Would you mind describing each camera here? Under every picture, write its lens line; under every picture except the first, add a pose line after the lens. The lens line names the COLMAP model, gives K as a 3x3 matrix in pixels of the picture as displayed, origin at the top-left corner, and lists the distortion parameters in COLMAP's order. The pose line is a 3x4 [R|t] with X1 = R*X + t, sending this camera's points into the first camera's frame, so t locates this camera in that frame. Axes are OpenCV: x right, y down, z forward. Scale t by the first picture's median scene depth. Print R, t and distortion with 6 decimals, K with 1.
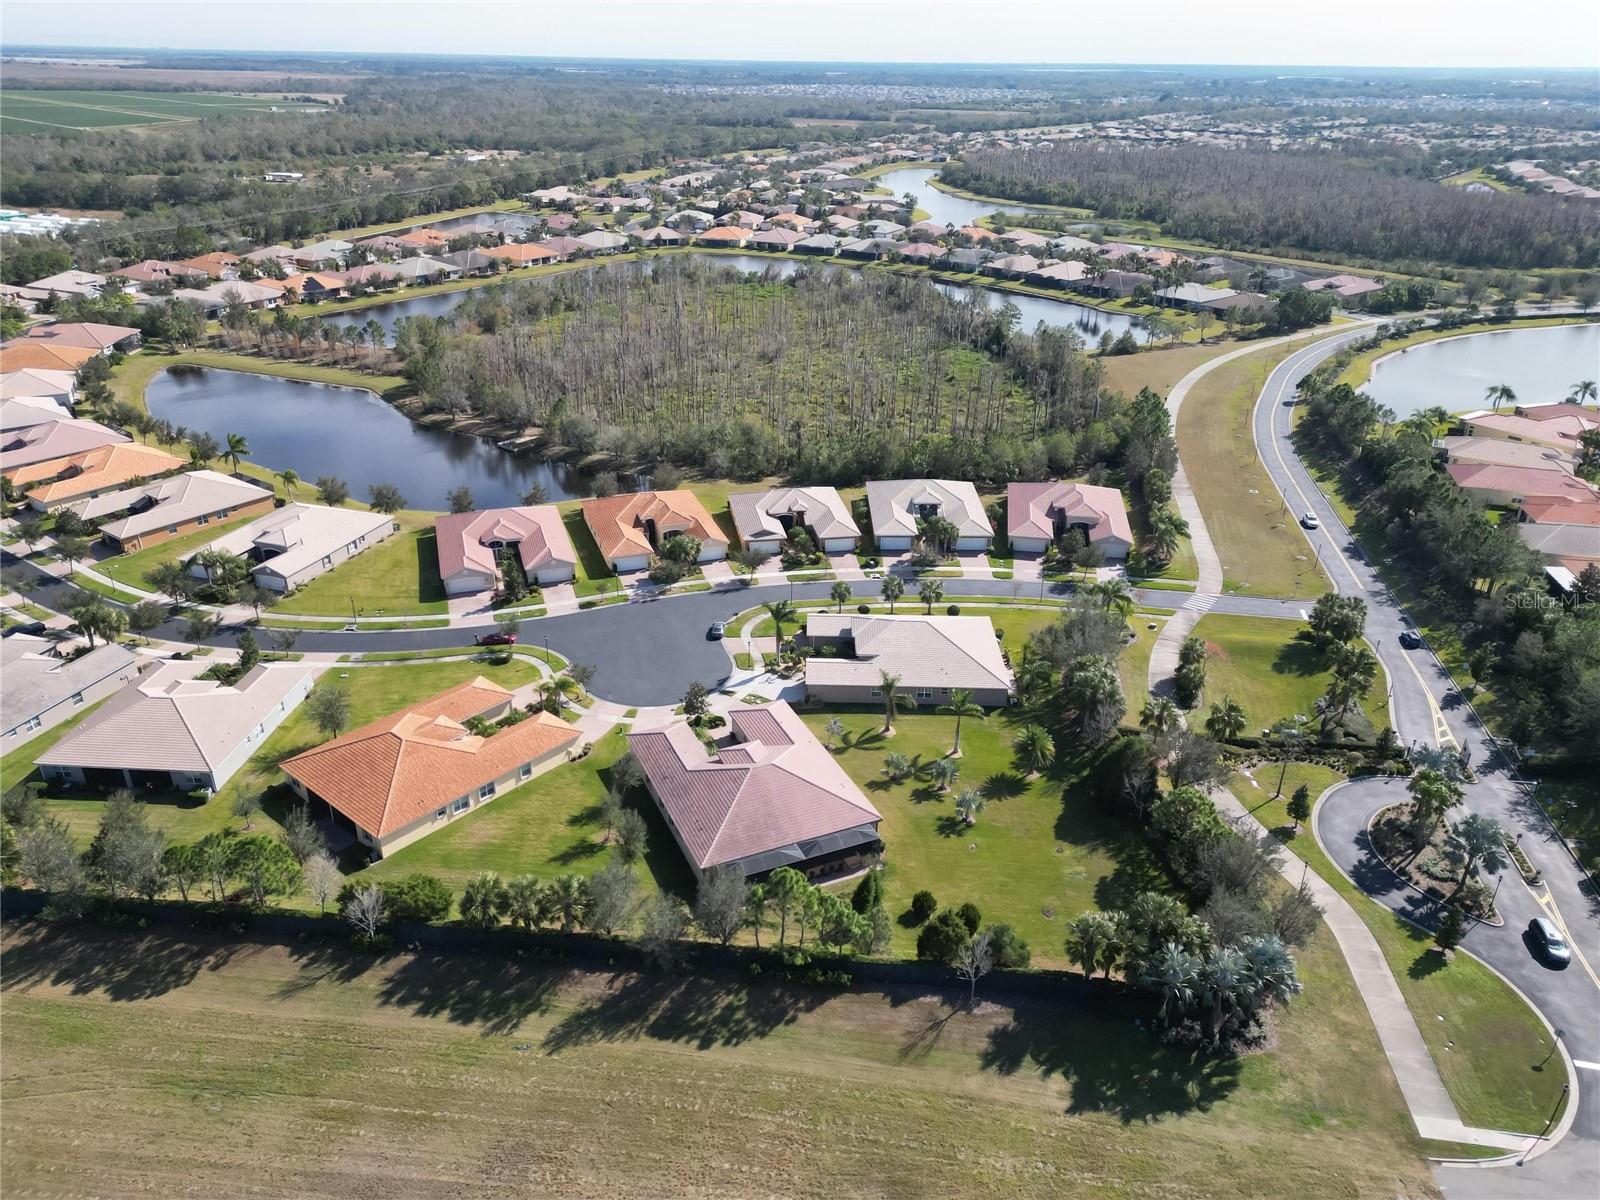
lens RADIAL K [[1109.3, 0, 802.6], [0, 1109.3, 596.7], [0, 0, 1]] dist [0.098691, -0.107268]
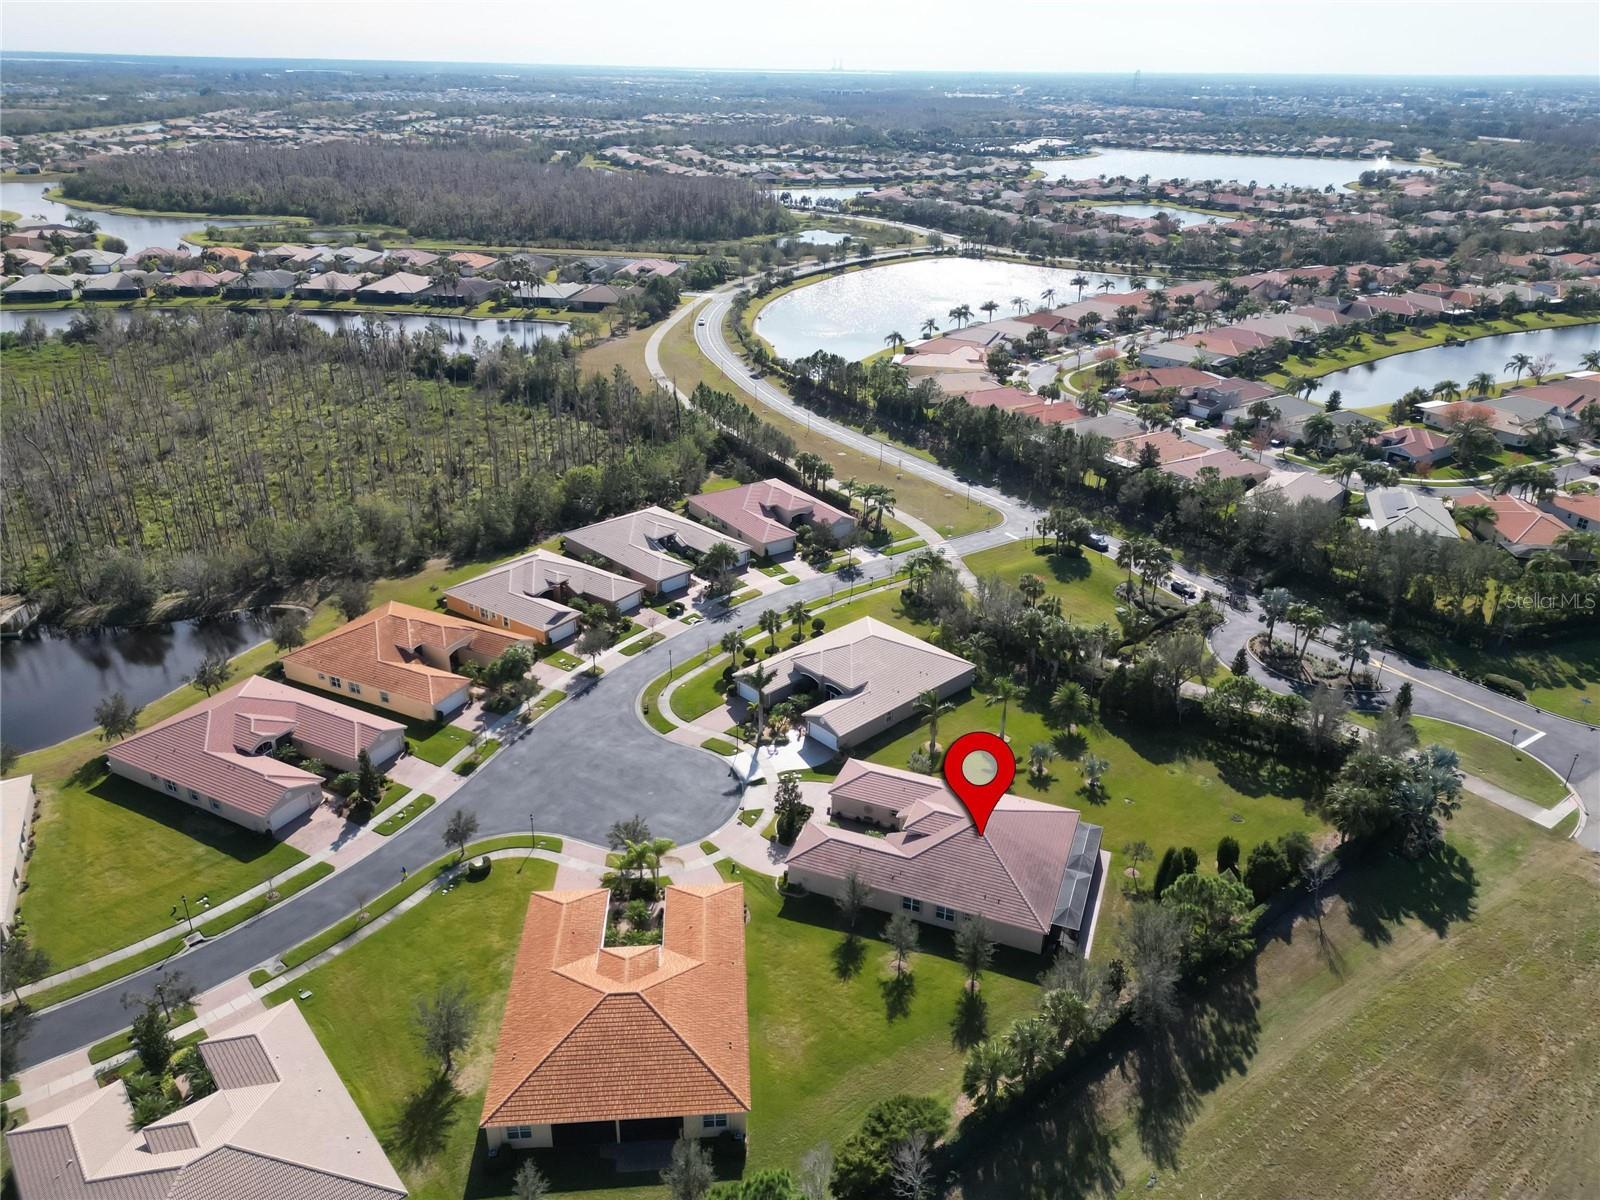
lens RADIAL K [[1120.2, 0, 799.7], [0, 1120.2, 575.8], [0, 0, 1]] dist [0.094995, -0.102555]
pose [[0.716525, -0.290017, 0.634414, -0.543026], [0.298277, 0.949519, 0.097182, -0.141823], [-0.630573, 0.119598, 0.766860, 0.256741]]
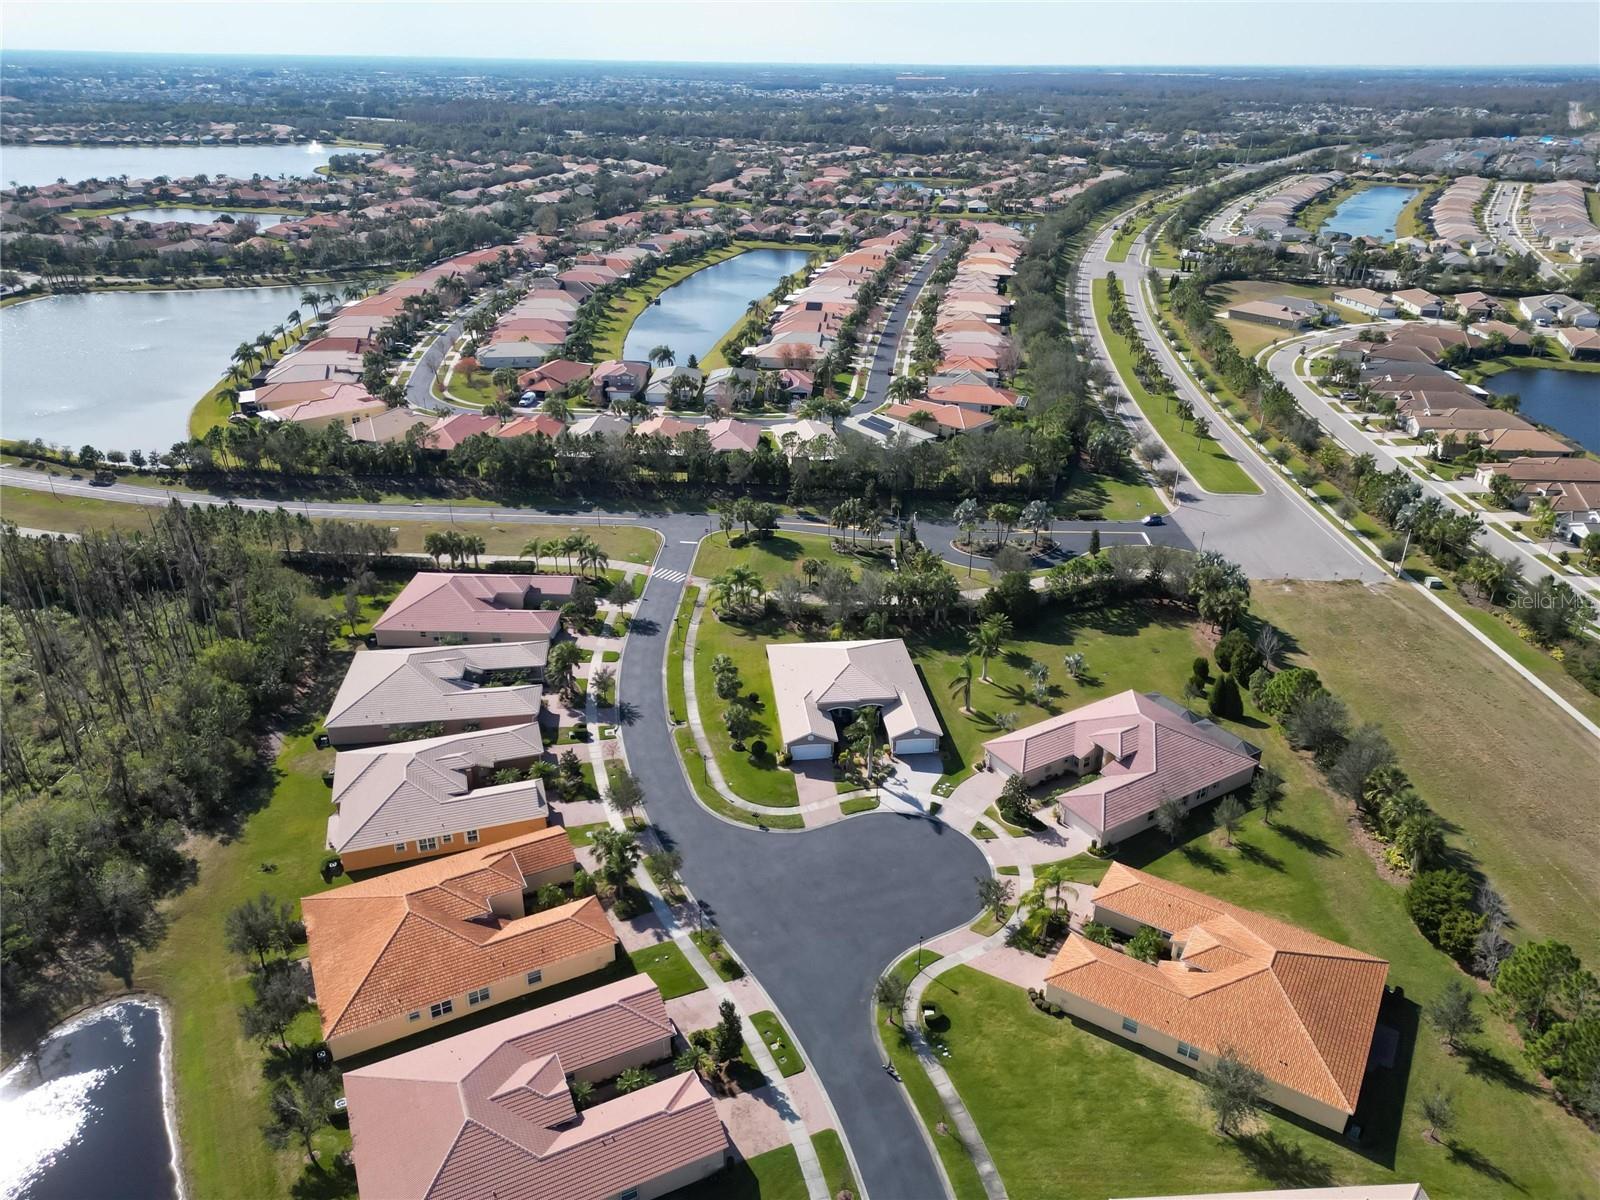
lens RADIAL K [[1112.7, 0, 800.0], [0, 1112.7, 600.0], [0, 0, 1]] dist [0.094389, -0.101345]
pose [[-0.131728, -0.442025, 0.887278, -0.751049], [0.417761, 0.786955, 0.454068, -0.483236], [-0.898957, 0.430483, 0.080997, 0.911589]]
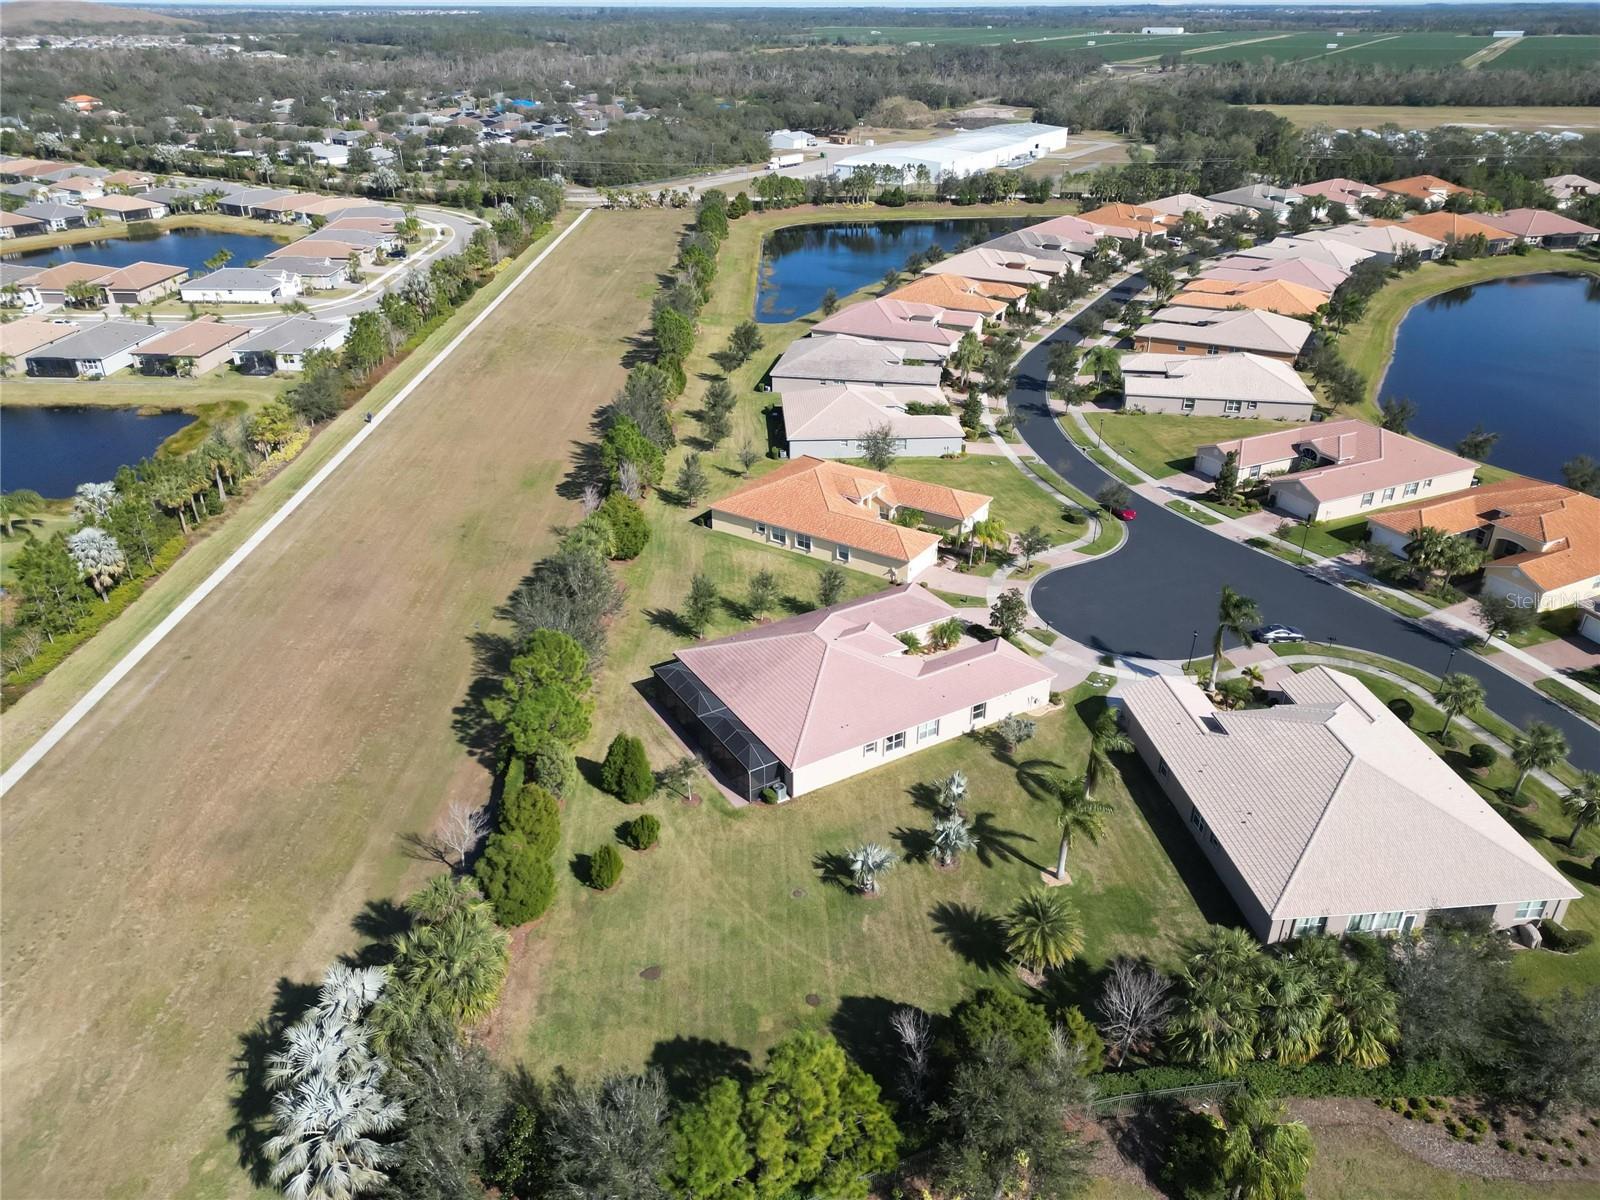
lens RADIAL K [[1112.7, 0, 800.0], [0, 1112.7, 600.0], [0, 0, 1]] dist [0.094389, -0.101345]
pose [[0.121863, 0.450673, -0.884332, 0.493565], [-0.426293, 0.828375, 0.363412, -0.114145], [0.896339, 0.332698, 0.293067, 0.580918]]
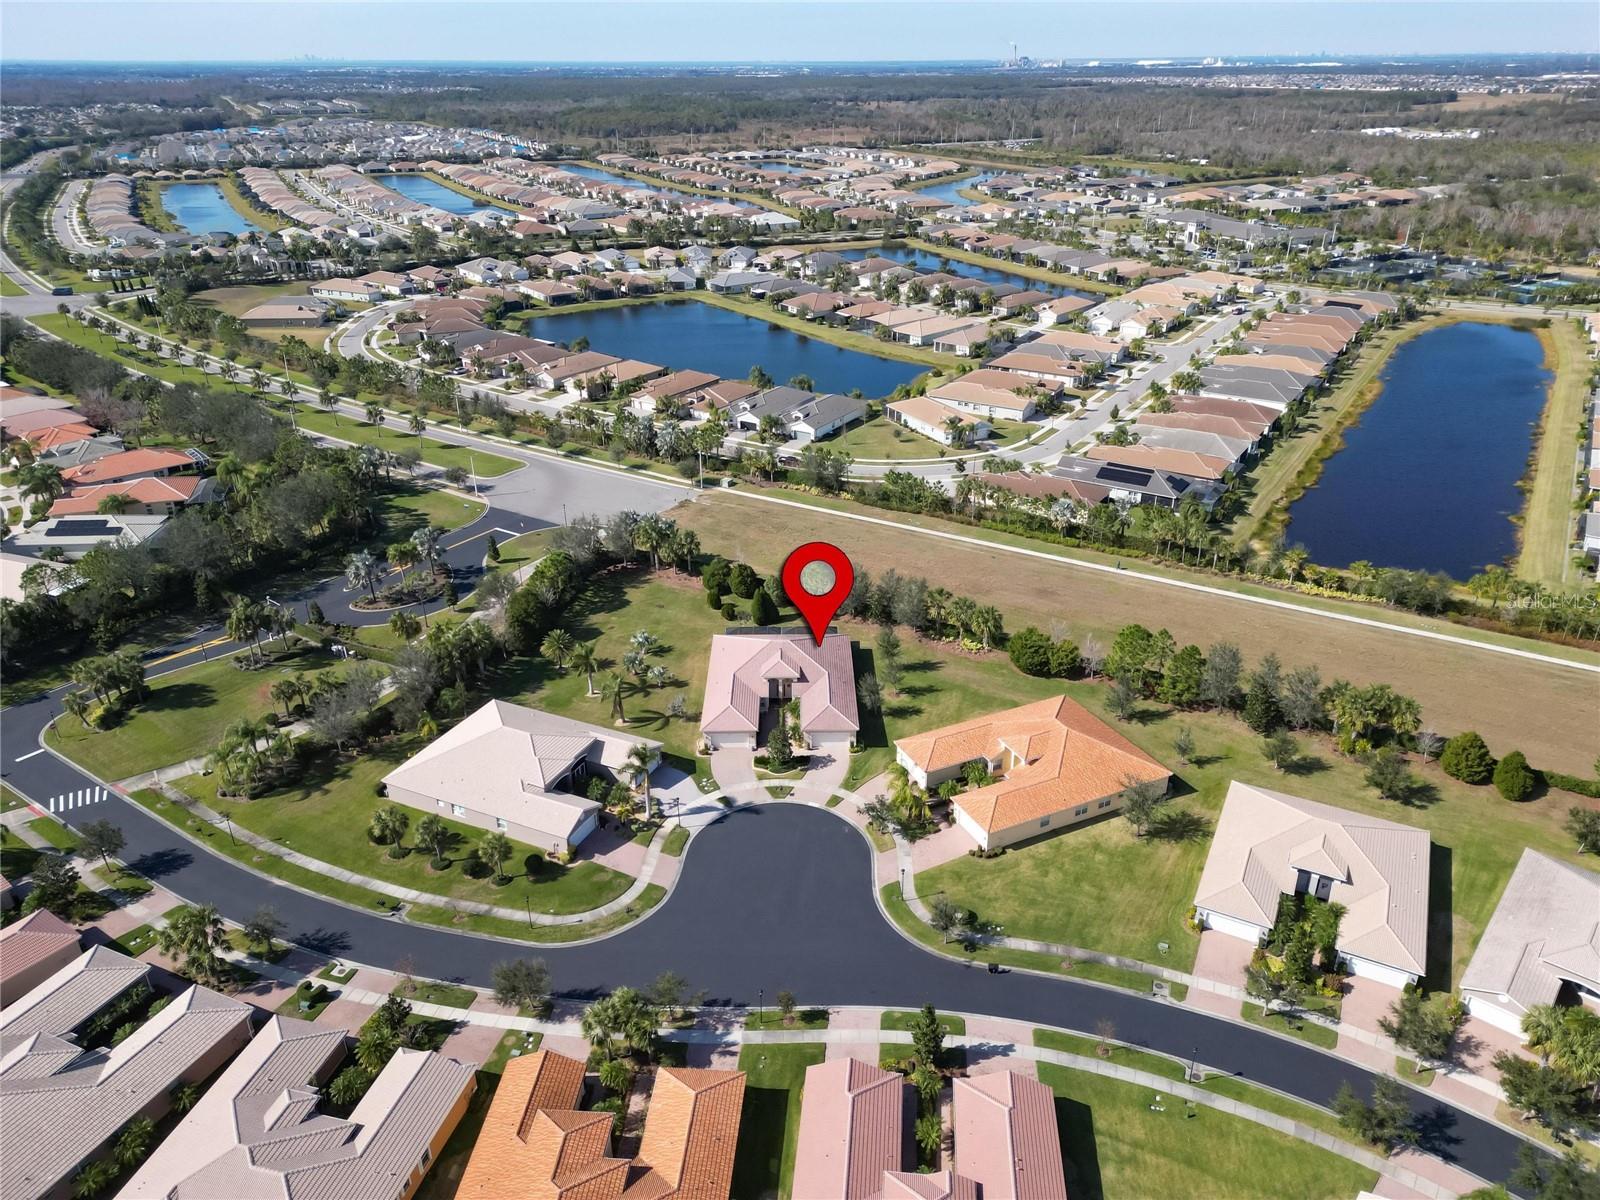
lens RADIAL K [[1109.3, 0, 802.6], [0, 1109.3, 596.7], [0, 0, 1]] dist [0.098691, -0.107268]
pose [[-0.914344, -0.184152, 0.360644, -0.405541], [0.166446, 0.640984, 0.749290, -0.664017], [-0.369150, 0.745136, -0.555428, 1.300291]]
